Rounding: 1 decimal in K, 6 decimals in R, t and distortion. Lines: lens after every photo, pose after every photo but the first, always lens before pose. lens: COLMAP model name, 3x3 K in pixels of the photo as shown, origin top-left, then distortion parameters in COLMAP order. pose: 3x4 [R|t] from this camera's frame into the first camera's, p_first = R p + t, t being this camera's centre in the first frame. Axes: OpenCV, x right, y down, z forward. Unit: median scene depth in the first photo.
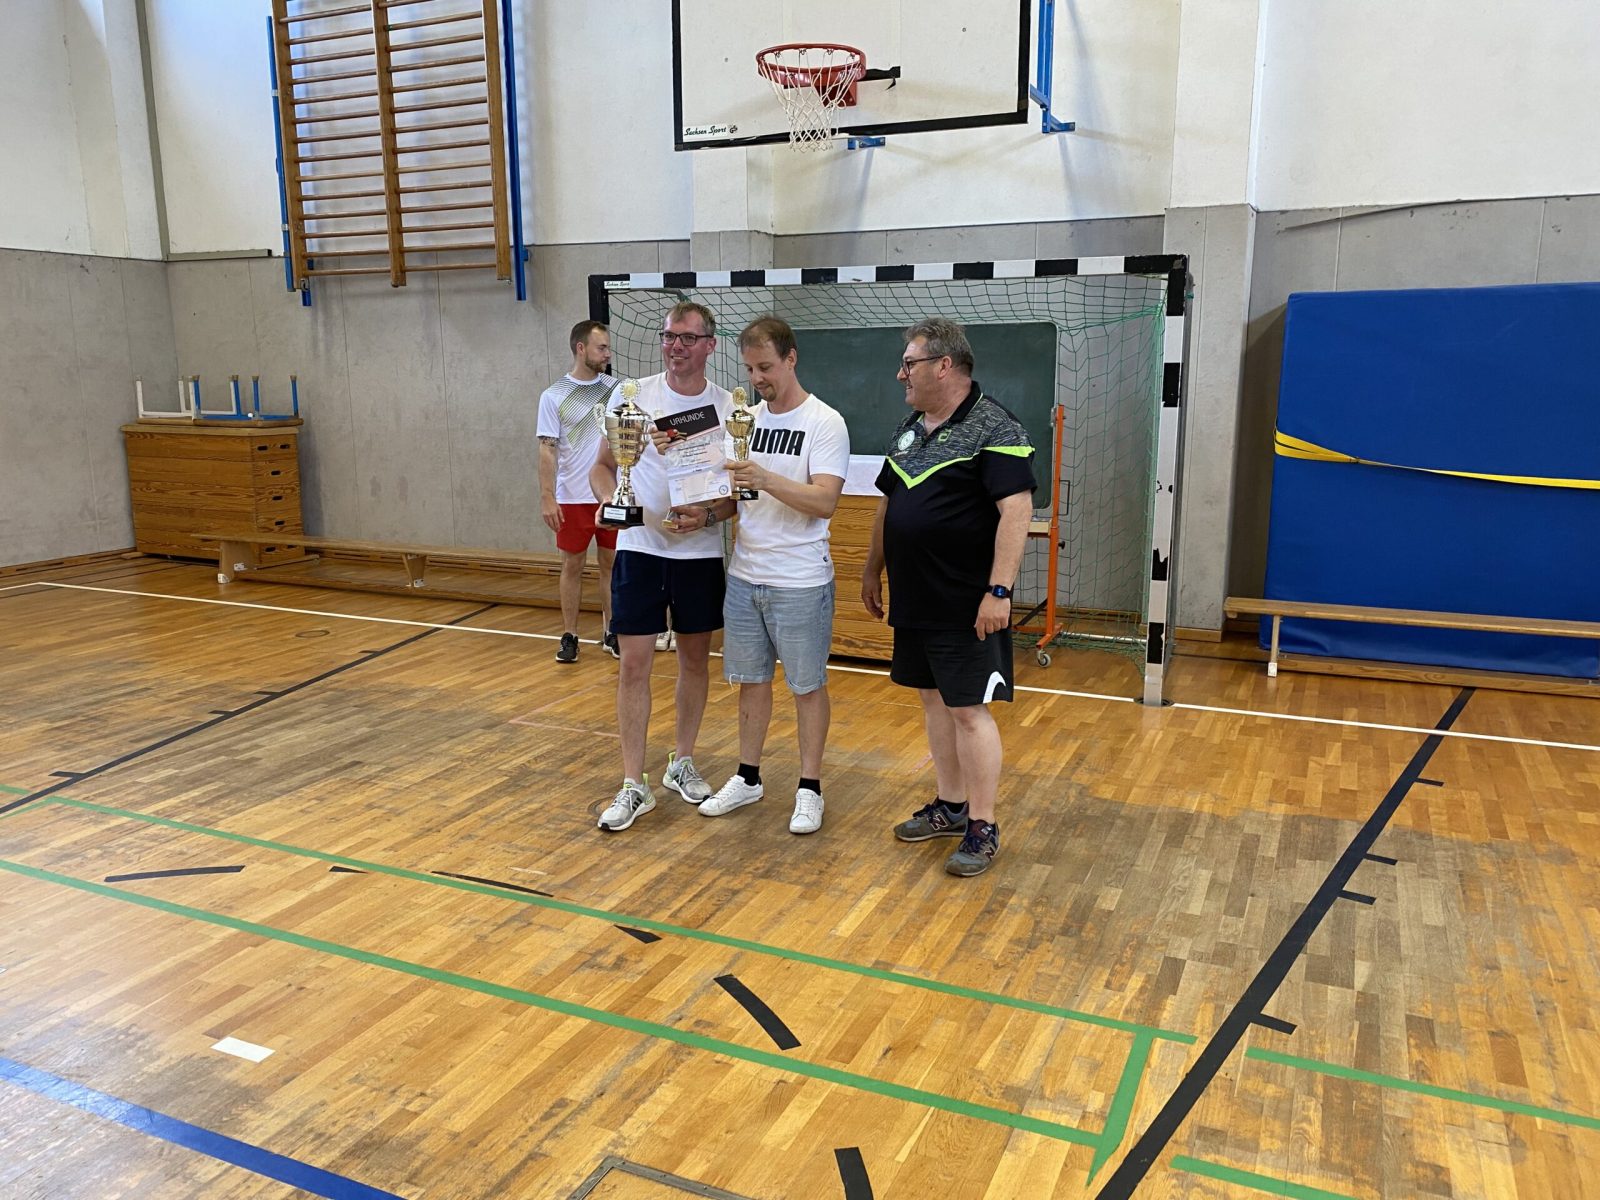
lens RADIAL K [[1217.9, 0, 808.3], [0, 1217.9, 605.5], [0, 0, 1]] dist [0.023264, -0.026971]
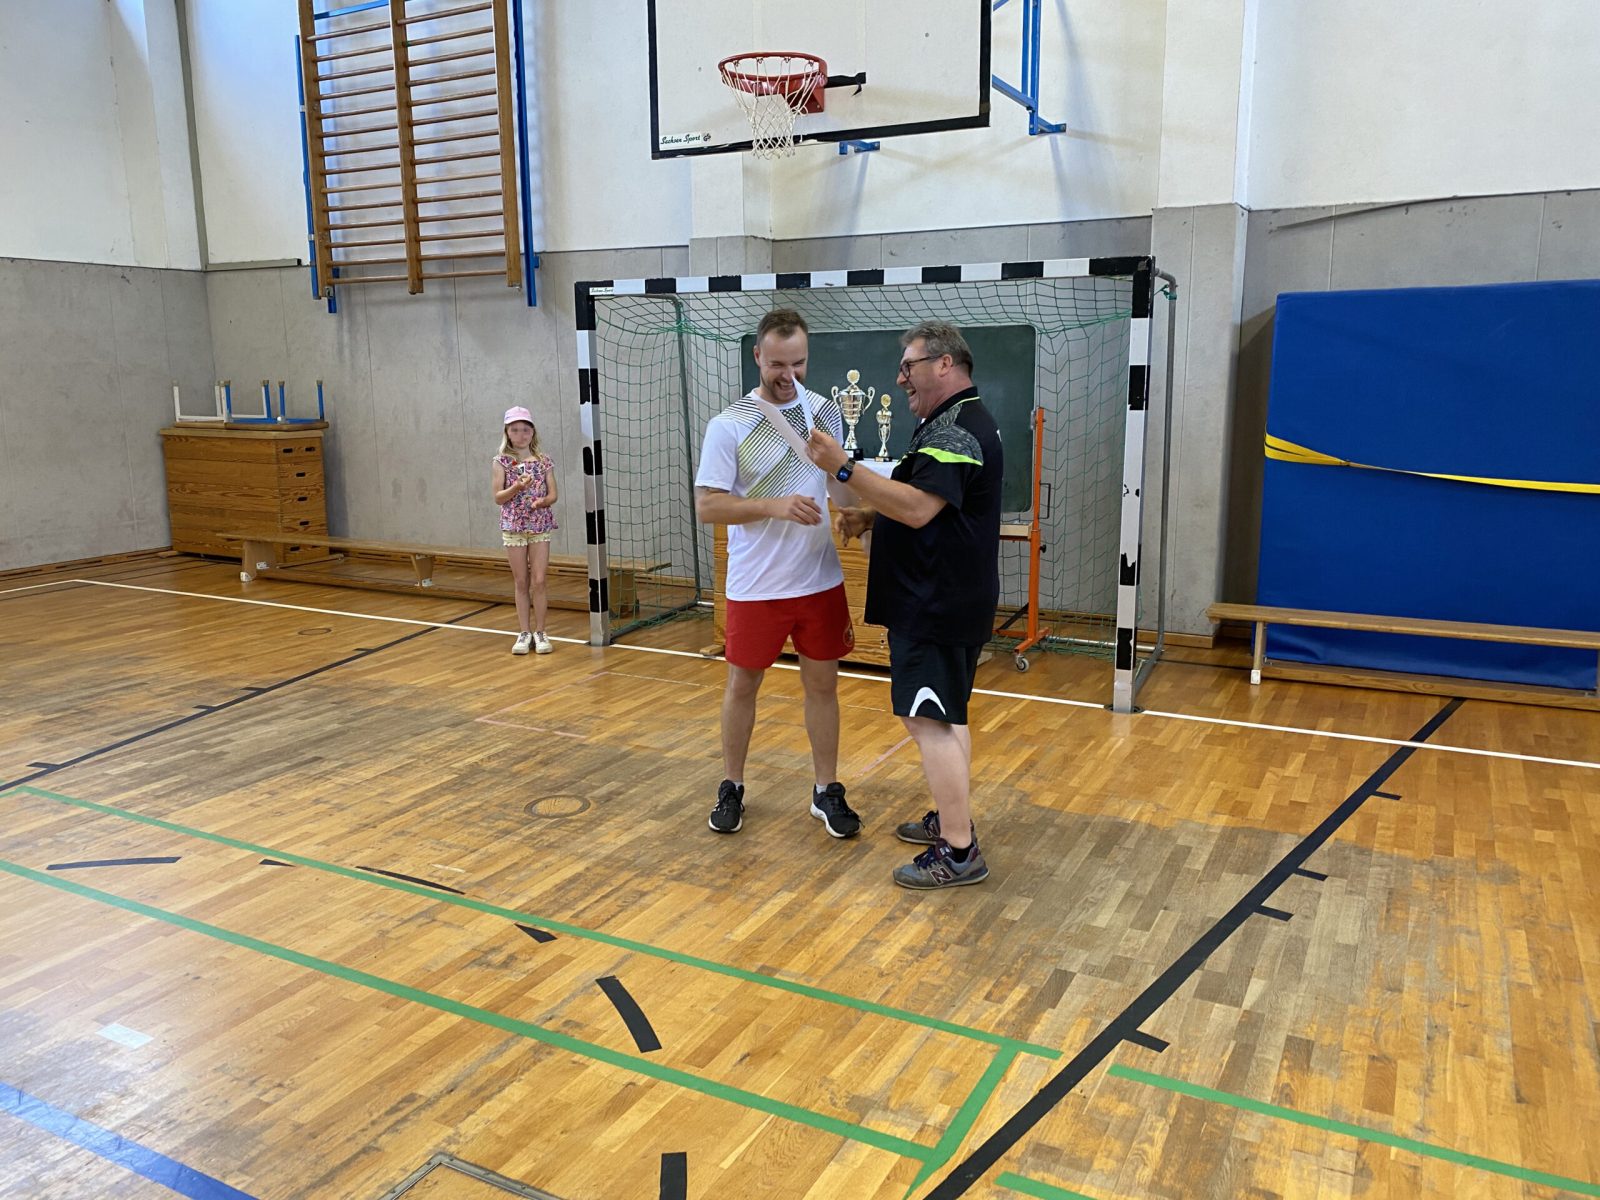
lens RADIAL K [[1217.9, 0, 798.9], [0, 1217.9, 587.3], [0, 0, 1]] dist [0.023264, -0.026971]
pose [[0.997908, 0.006596, -0.064311, 0.083768], [-0.007569, 0.999860, -0.014897, -0.002257], [0.064204, 0.015353, 0.997819, -0.000058]]
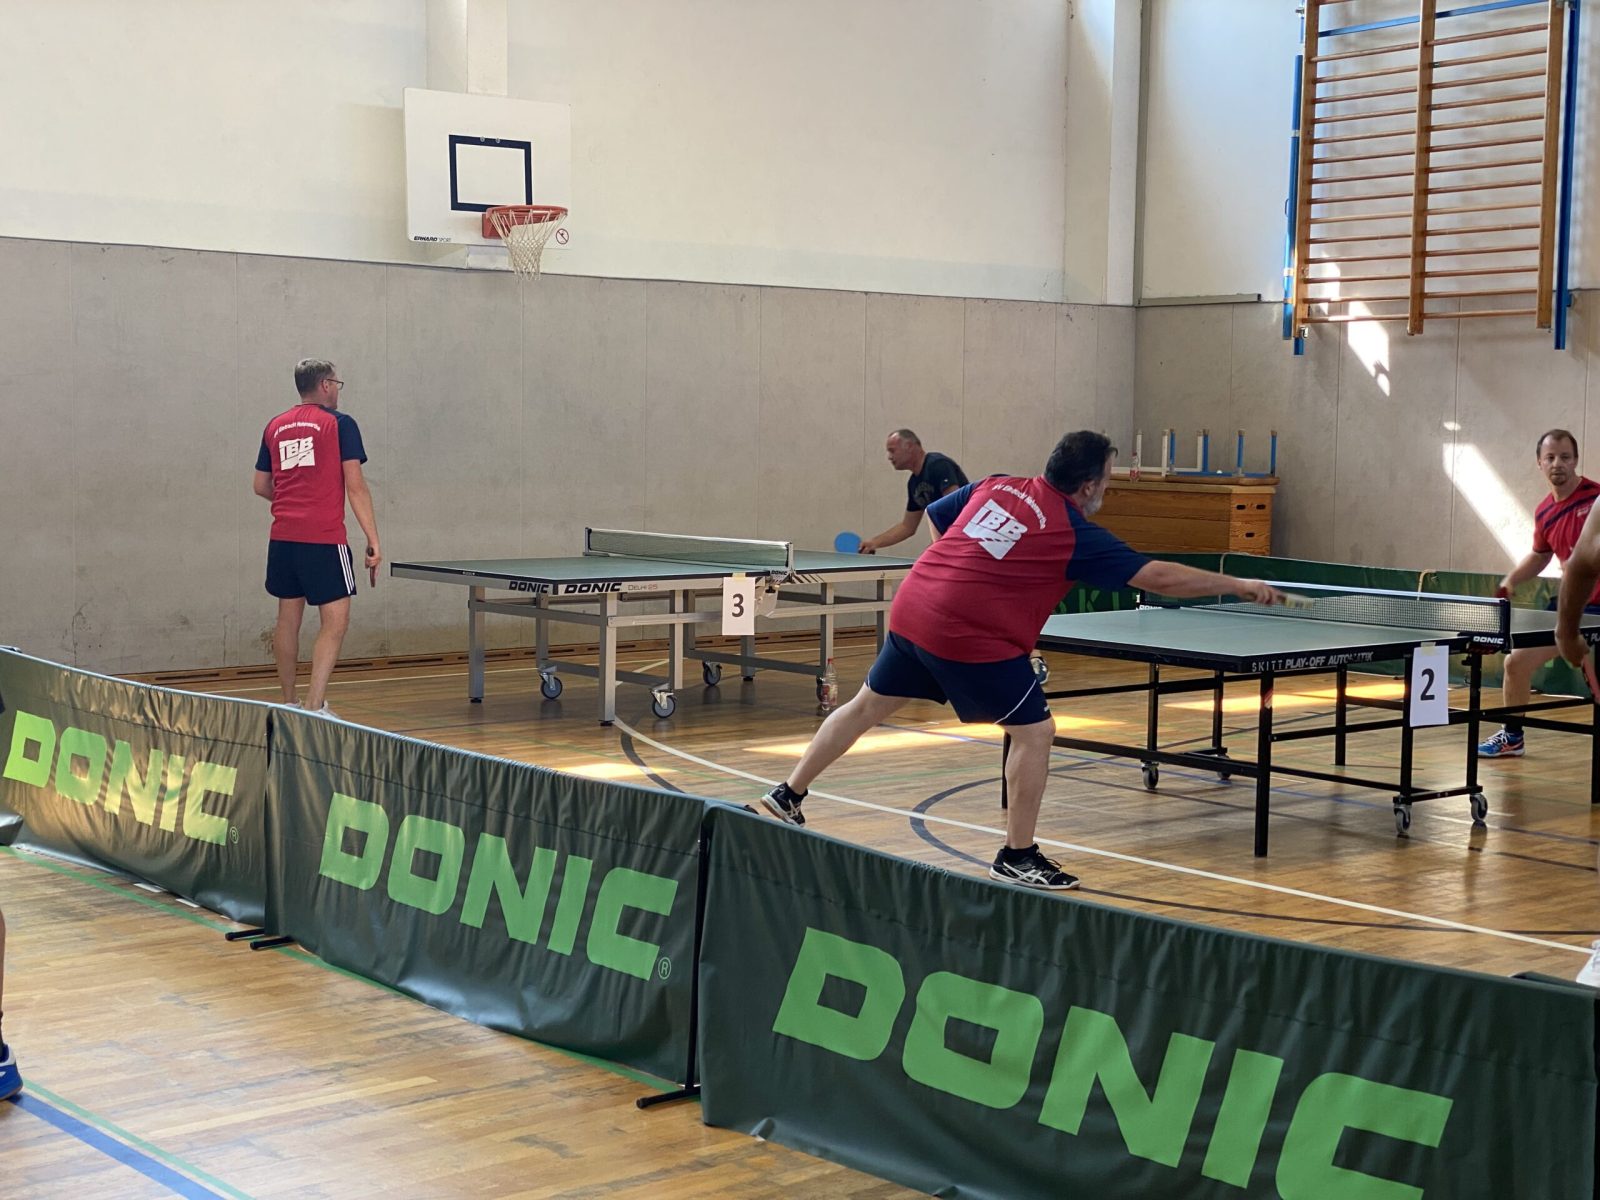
lens RADIAL K [[2358.7, 0, 818.3], [0, 2358.7, 631.7], [0, 0, 1]] dist [0.097136, 0.000000]
pose [[0.912313, 0.048684, -0.406589, -0.013793], [-0.094344, 0.991186, -0.093008, 0.262728], [0.398477, 0.123211, 0.908865, -1.205596]]
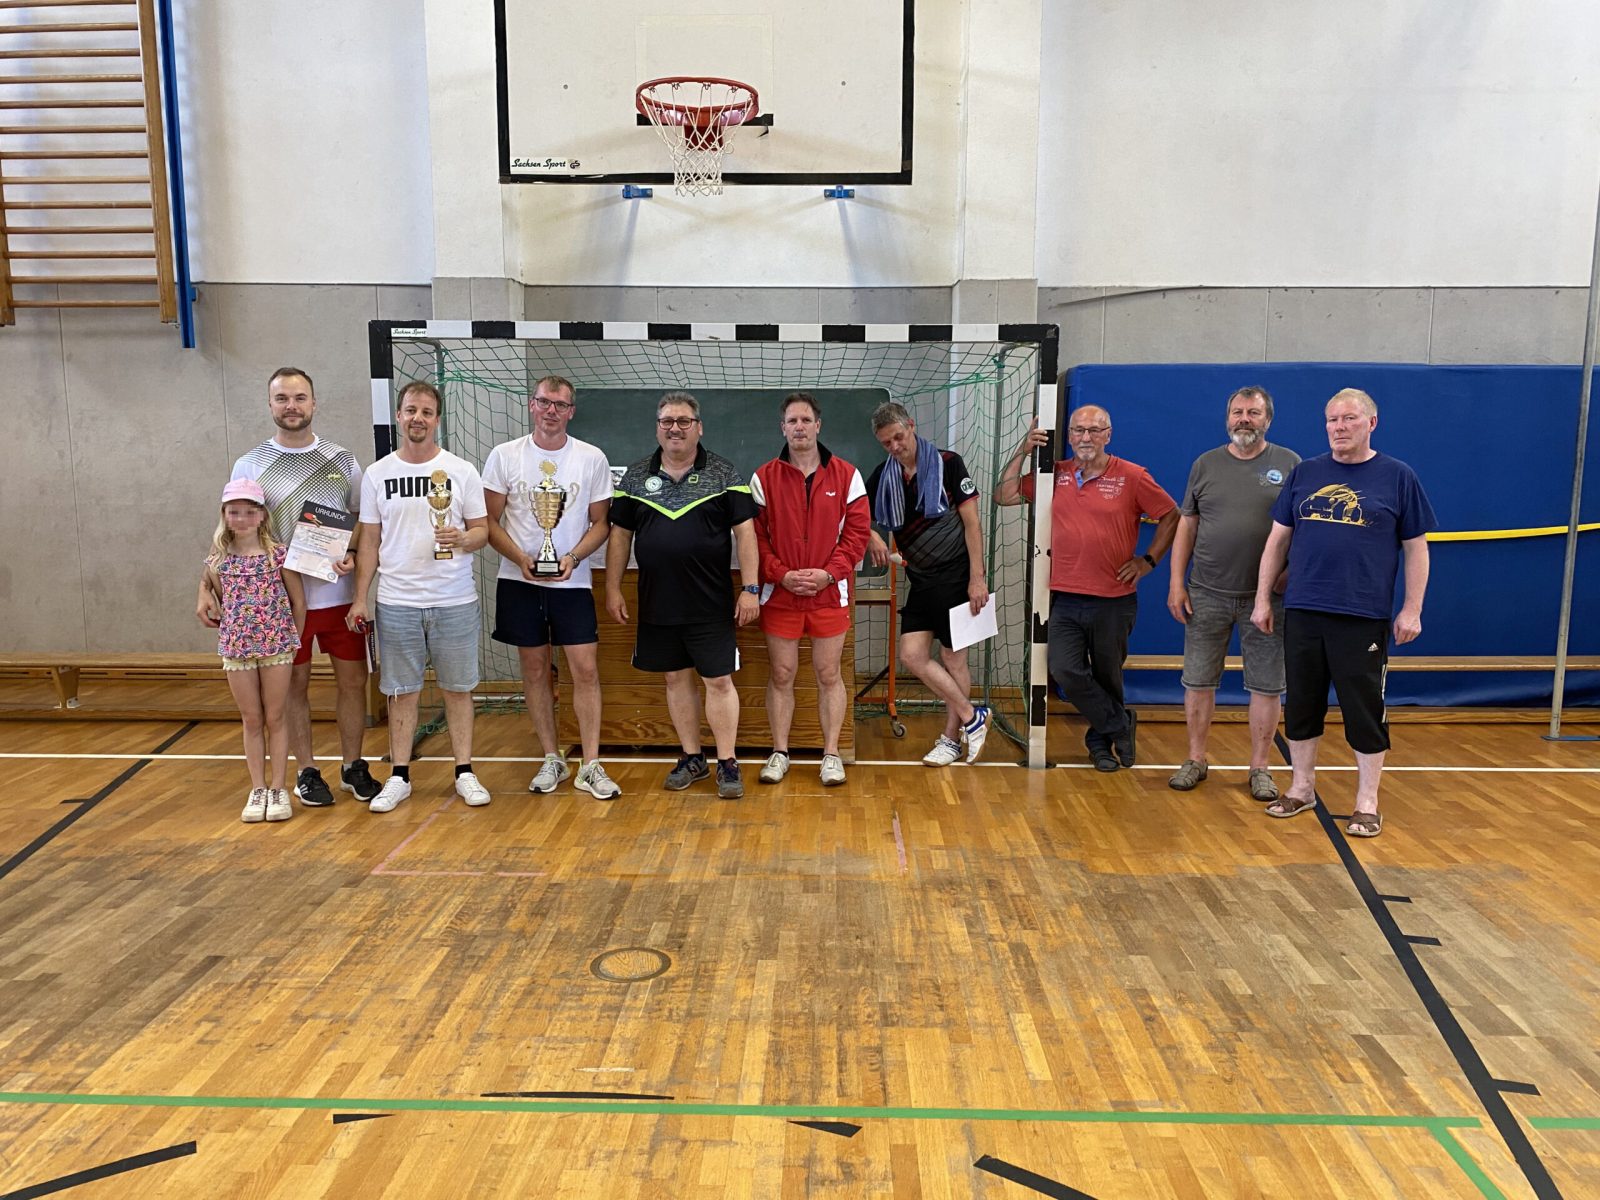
lens RADIAL K [[1217.9, 0, 816.1], [0, 1217.9, 603.9], [0, 0, 1]] dist [0.023264, -0.026971]
pose [[0.921682, -0.049587, 0.384765, -0.261390], [0.069467, 0.996863, -0.037933, -0.027158], [-0.381677, 0.061690, 0.922235, 0.139102]]
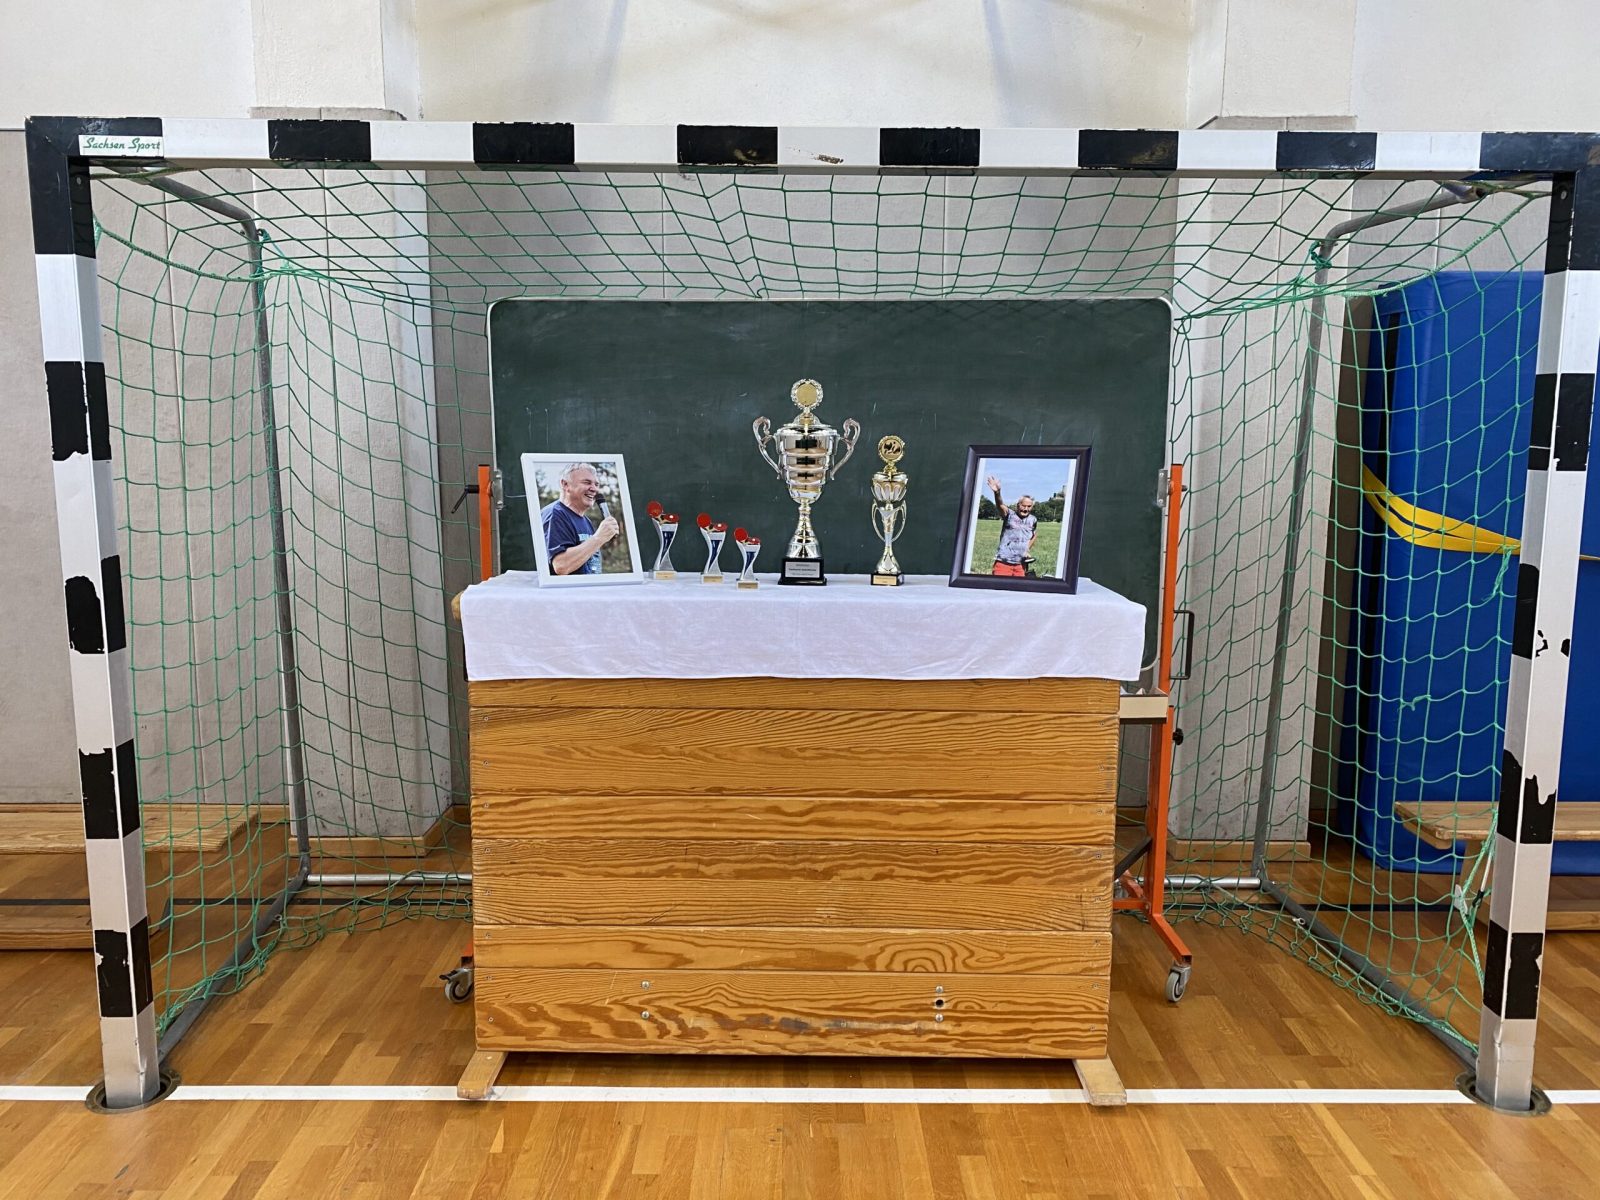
lens RADIAL K [[1217.9, 0, 794.5], [0, 1217.9, 576.6], [0, 0, 1]] dist [0.023264, -0.026971]
pose [[0.910915, -0.047350, 0.409867, -0.145836], [0.073240, 0.996173, -0.047690, -0.115802], [-0.406041, 0.073460, 0.910898, 0.670317]]
